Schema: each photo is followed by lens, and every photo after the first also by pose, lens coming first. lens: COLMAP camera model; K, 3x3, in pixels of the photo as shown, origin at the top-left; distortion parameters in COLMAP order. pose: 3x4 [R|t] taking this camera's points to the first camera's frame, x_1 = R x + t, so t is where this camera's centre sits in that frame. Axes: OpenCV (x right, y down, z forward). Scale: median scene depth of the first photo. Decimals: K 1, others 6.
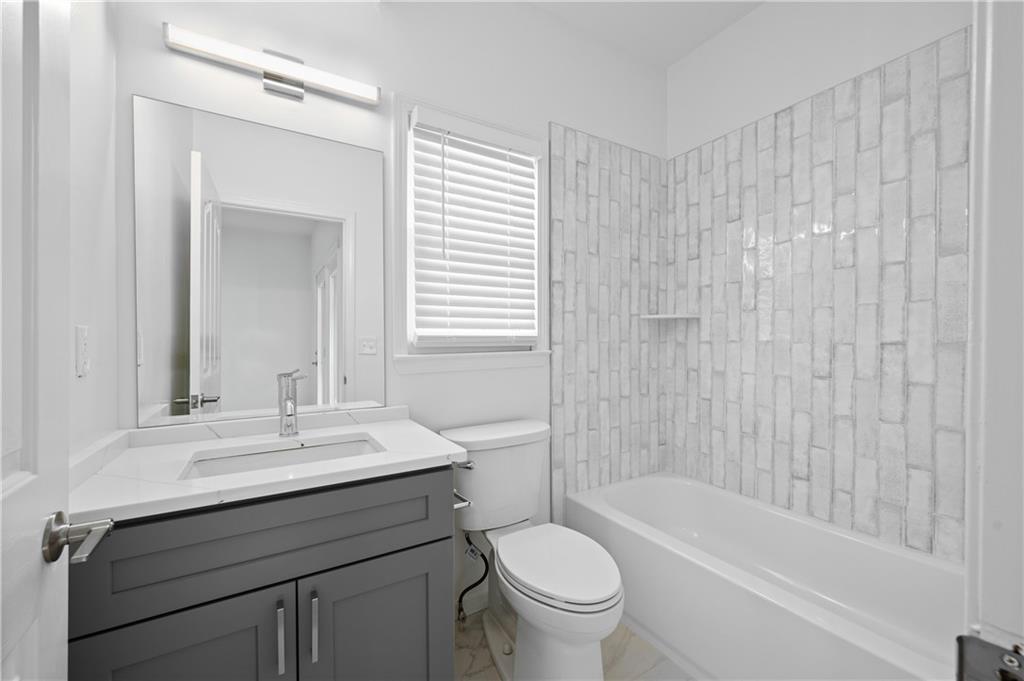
lens RADIAL K [[411.0, 0, 520.2], [0, 411.0, 340.1], [0, 0, 1]] dist [-0.004064, -0.000233]
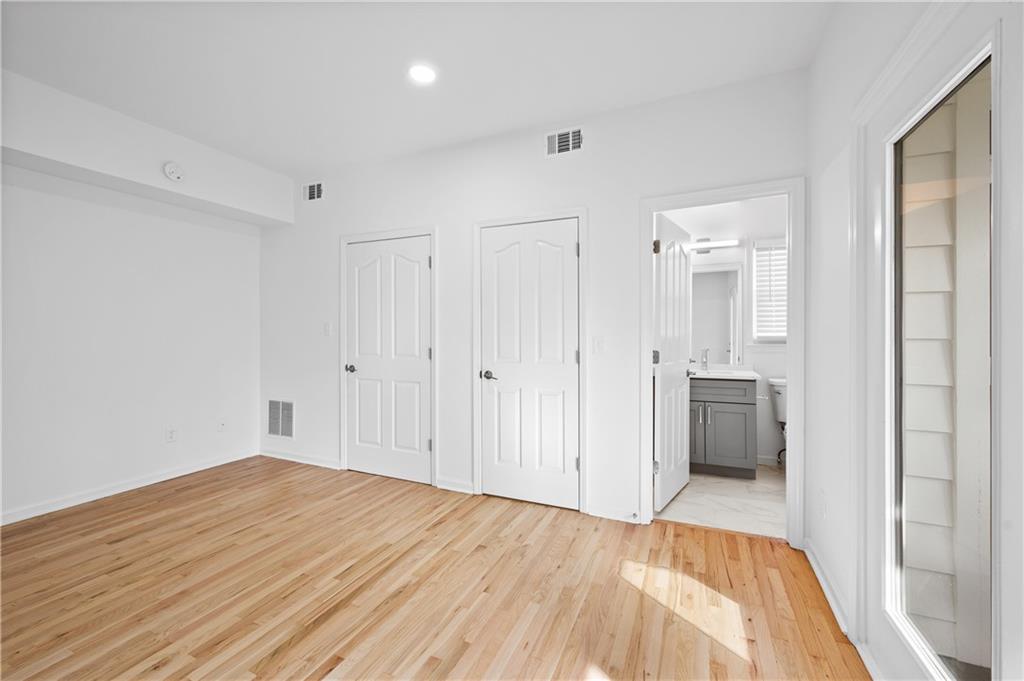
lens RADIAL K [[411.0, 0, 516.1], [0, 411.0, 332.4], [0, 0, 1]] dist [-0.004064, -0.000233]
pose [[0.558348, -0.002542, -0.829603, 0.690039], [0.000134, 0.999996, -0.002974, -0.018231], [0.829607, 0.001550, 0.558345, -1.087474]]
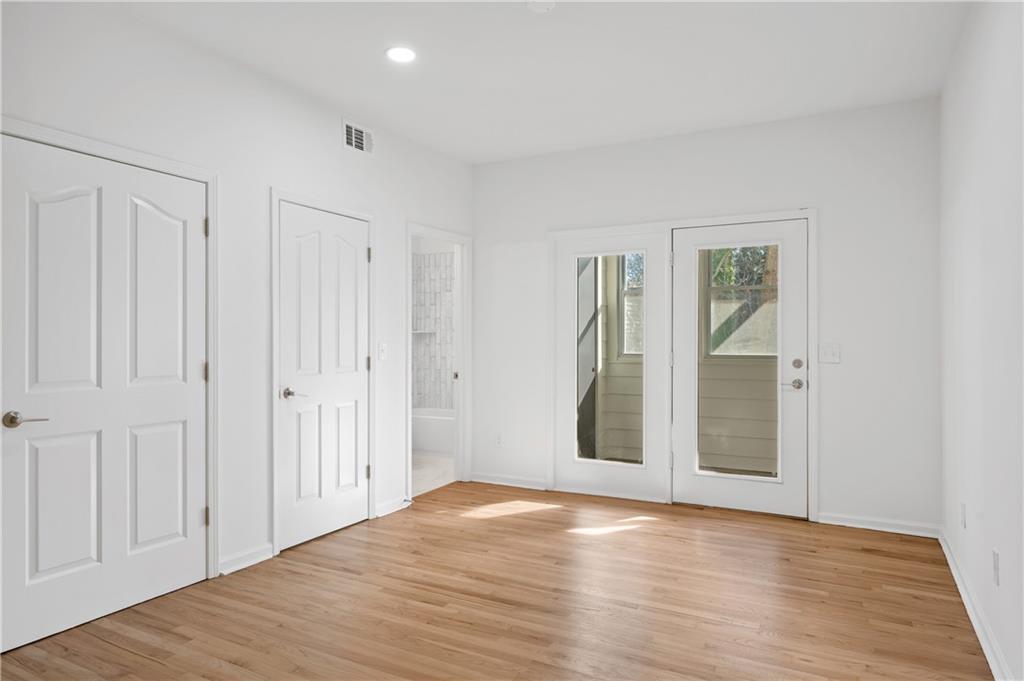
lens RADIAL K [[620.7, 0, 511.8], [0, 620.7, 341.2], [0, 0, 1]] dist [-0.024745, 0.000700]
pose [[0.876895, -0.006915, 0.480632, -0.796395], [0.006617, 0.999975, 0.002316, -0.013863], [-0.480636, 0.001149, 0.876919, -2.096354]]
